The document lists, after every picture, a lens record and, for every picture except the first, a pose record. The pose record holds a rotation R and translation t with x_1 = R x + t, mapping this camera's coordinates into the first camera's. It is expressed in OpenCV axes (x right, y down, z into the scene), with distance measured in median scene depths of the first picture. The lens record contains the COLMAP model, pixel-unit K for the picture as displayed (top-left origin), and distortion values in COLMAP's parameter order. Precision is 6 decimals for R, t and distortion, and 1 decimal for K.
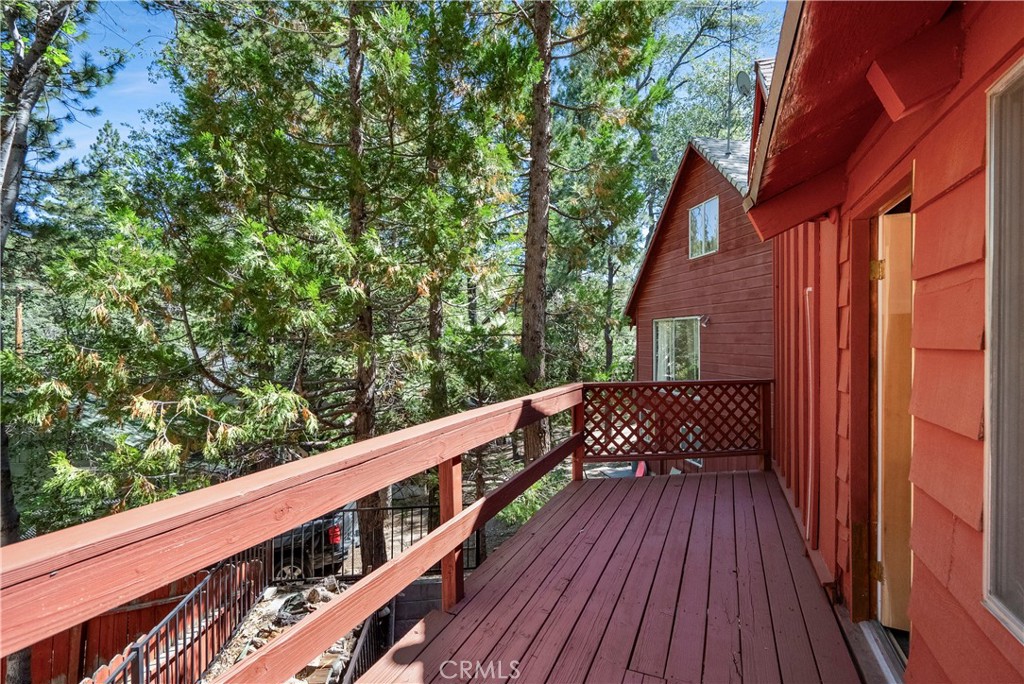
lens RADIAL K [[462.3, 0, 512.0], [0, 462.3, 342.0], [0, 0, 1]] dist [-0.002668, 0.008171]
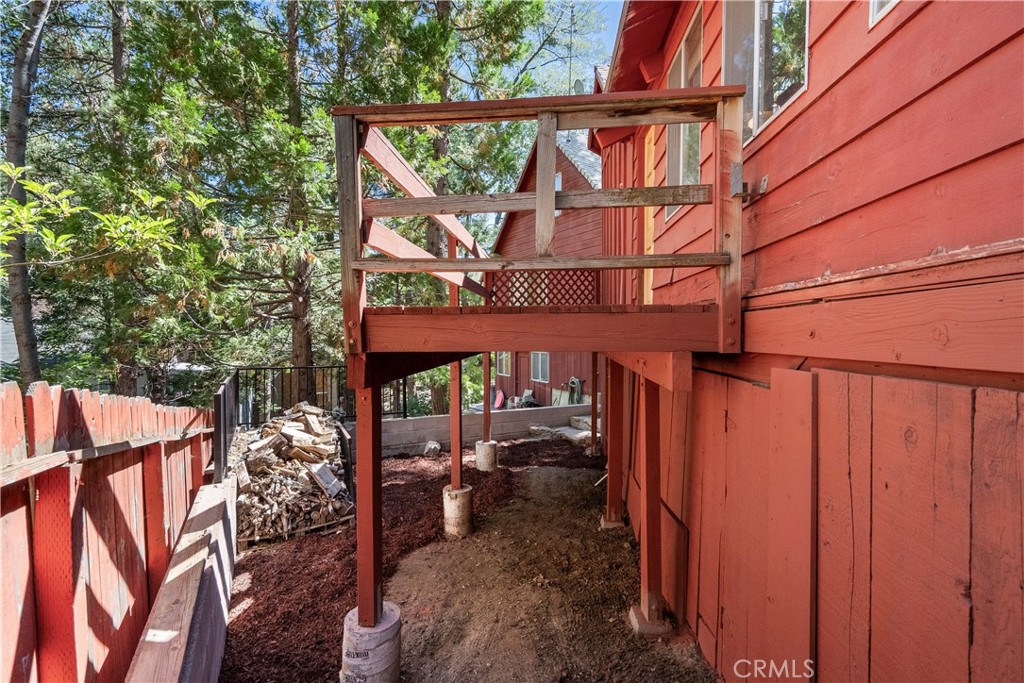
lens RADIAL K [[462.3, 0, 512.0], [0, 462.3, 341.5], [0, 0, 1]] dist [-0.002668, 0.008171]
pose [[0.941869, -0.002425, 0.335971, -0.214741], [-0.001412, 0.999937, 0.011175, 0.250445], [-0.335977, -0.011000, 0.941806, -0.329288]]
